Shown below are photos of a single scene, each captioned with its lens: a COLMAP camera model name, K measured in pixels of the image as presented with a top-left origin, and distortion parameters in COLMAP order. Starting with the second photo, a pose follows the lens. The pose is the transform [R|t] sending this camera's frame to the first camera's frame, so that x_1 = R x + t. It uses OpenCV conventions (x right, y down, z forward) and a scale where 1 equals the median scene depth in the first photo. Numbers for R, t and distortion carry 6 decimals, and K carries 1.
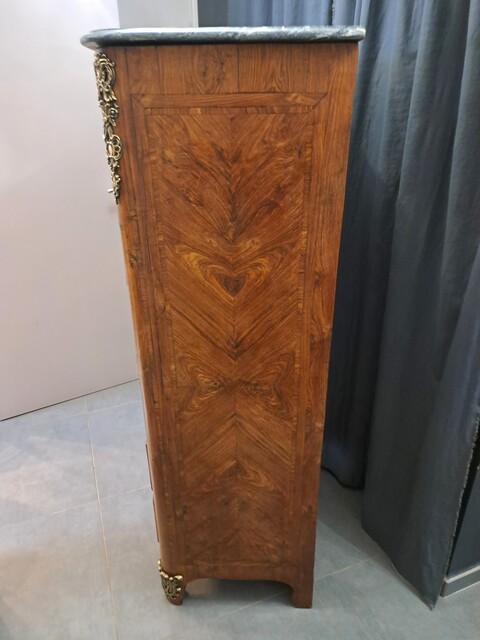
lens RADIAL K [[552.3, 0, 240.0], [0, 552.3, 320.0], [0, 0, 1]] dist [0.078101, -0.113462]
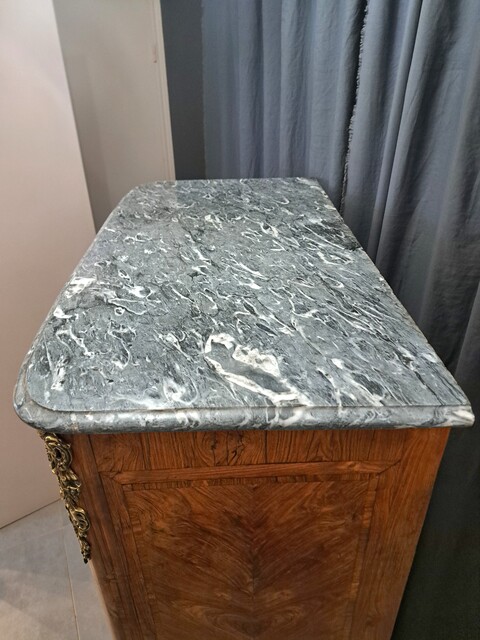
lens RADIAL K [[552.3, 0, 240.0], [0, 552.3, 320.0], [0, 0, 1]] dist [0.078101, -0.113462]
pose [[0.998177, -0.041450, 0.043867, -0.049996], [0.037014, 0.994546, 0.097513, -0.589554], [-0.047670, -0.095712, 0.994267, 0.340235]]
